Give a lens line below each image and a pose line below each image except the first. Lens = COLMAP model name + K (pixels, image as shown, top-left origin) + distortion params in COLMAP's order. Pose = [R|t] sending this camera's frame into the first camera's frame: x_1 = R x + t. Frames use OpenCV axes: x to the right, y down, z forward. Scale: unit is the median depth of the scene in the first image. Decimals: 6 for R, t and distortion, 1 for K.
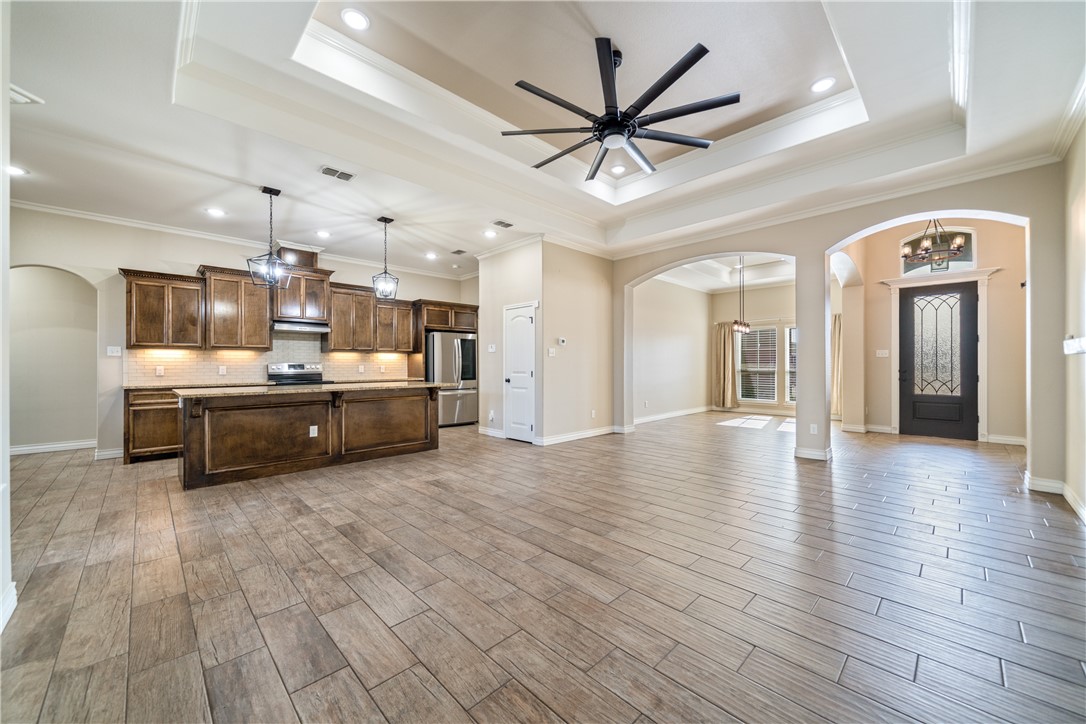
lens RADIAL K [[410.9, 0, 546.0], [0, 410.9, 362.6], [0, 0, 1]] dist [0.000572, 0.000647]
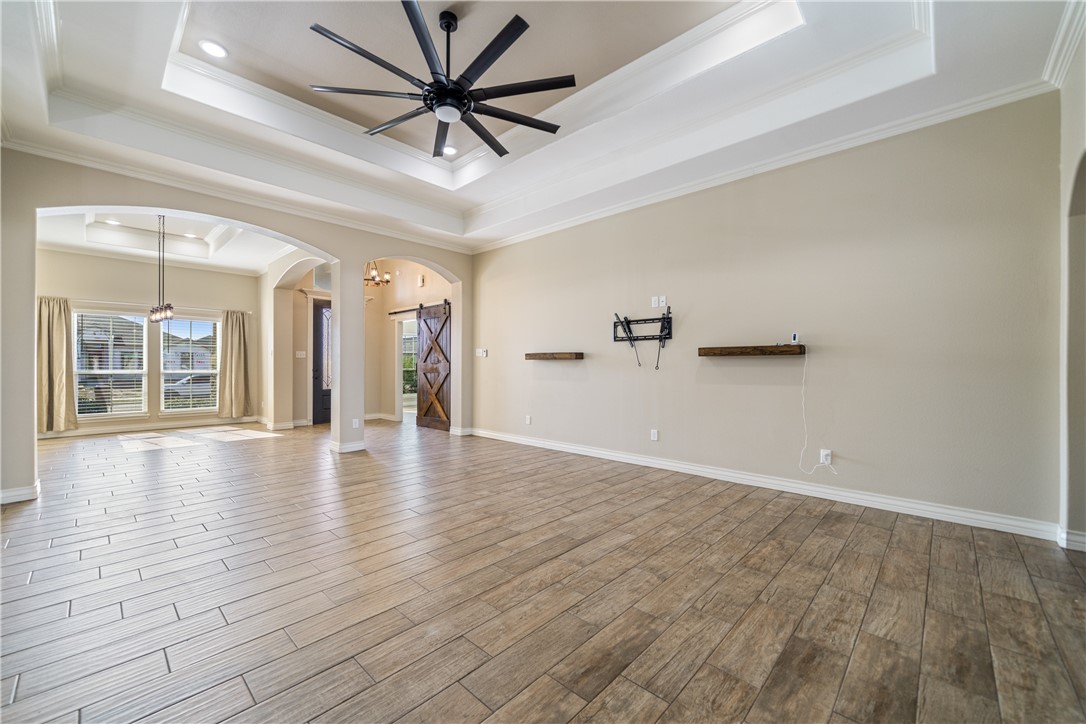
lens RADIAL K [[434.0, 0, 541.4], [0, 434.0, 362.6], [0, 0, 1]] dist [-0.002224, 0.000322]
pose [[-0.039245, 0.006207, 0.999210, -0.610578], [-0.005193, 0.999966, -0.006416, 0.006328], [-0.999216, -0.005441, -0.039211, 0.650605]]
